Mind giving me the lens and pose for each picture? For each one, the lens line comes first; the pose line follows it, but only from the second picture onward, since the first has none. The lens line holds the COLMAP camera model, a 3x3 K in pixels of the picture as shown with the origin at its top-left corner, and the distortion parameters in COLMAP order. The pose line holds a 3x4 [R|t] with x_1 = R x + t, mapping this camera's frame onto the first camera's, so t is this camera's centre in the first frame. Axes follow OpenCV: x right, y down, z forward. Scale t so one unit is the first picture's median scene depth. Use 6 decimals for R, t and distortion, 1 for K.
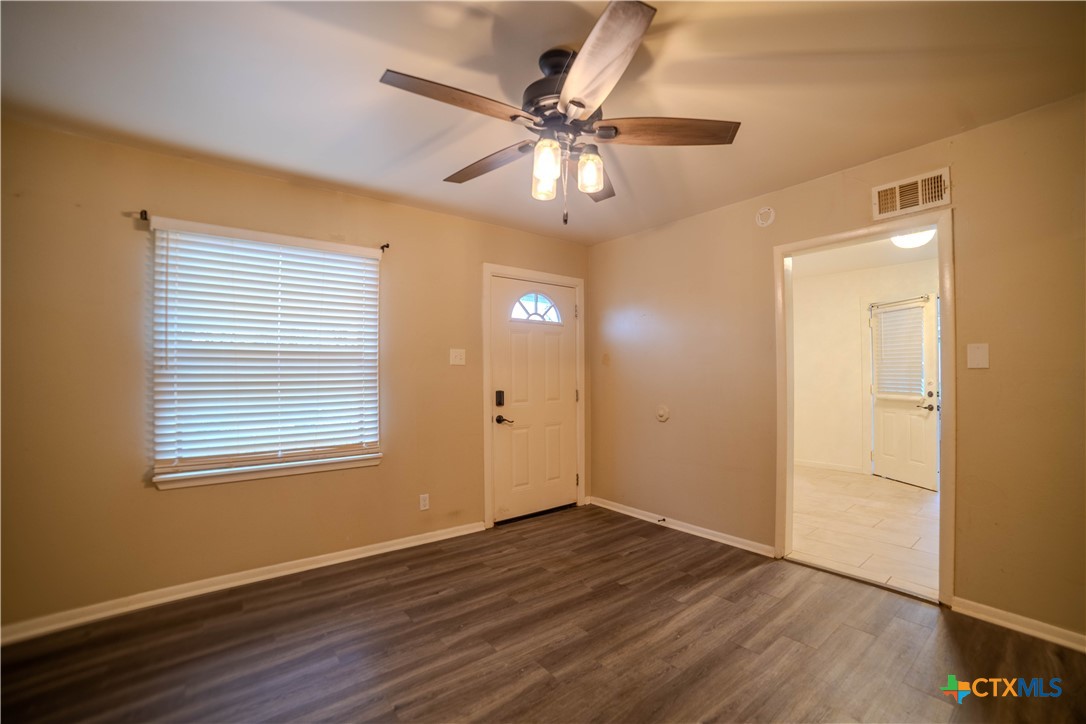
lens RADIAL K [[458.6, 0, 555.6], [0, 458.6, 375.0], [0, 0, 1]] dist [-0.049541, 0.000289]
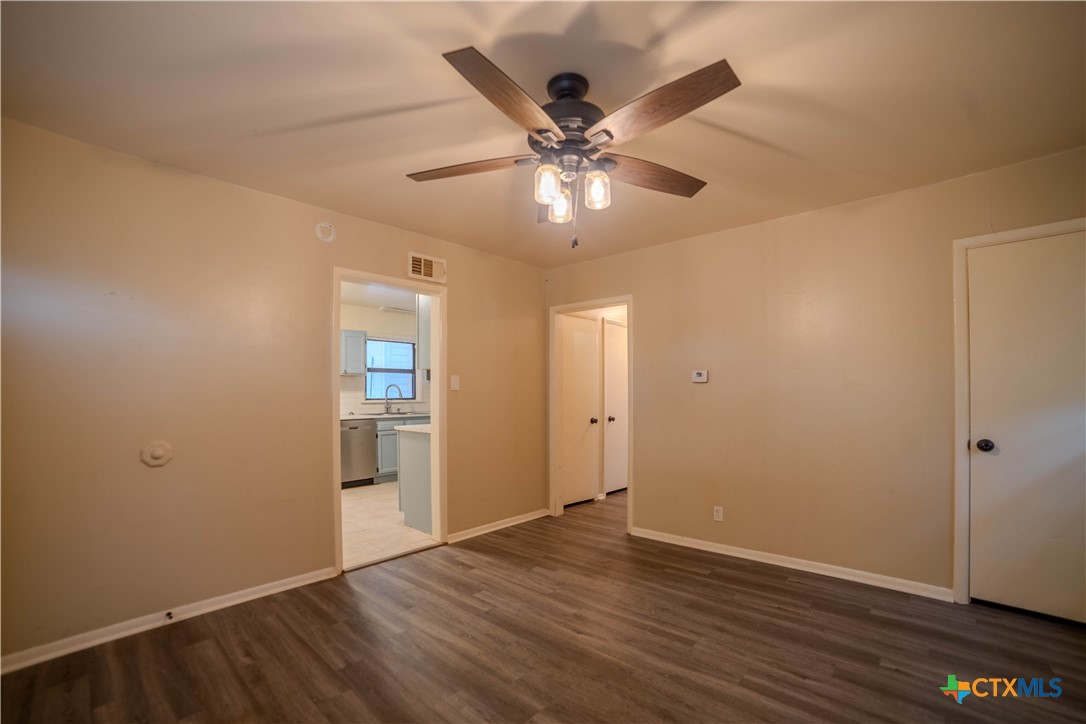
lens RADIAL K [[464.0, 0, 527.6], [0, 464.0, 395.3], [0, 0, 1]] dist [-0.026877, 0.000432]
pose [[-0.123050, 0.002273, 0.992398, -0.616386], [0.003960, 0.999991, -0.001800, 0.007008], [-0.992393, 0.003708, -0.123058, 0.736322]]
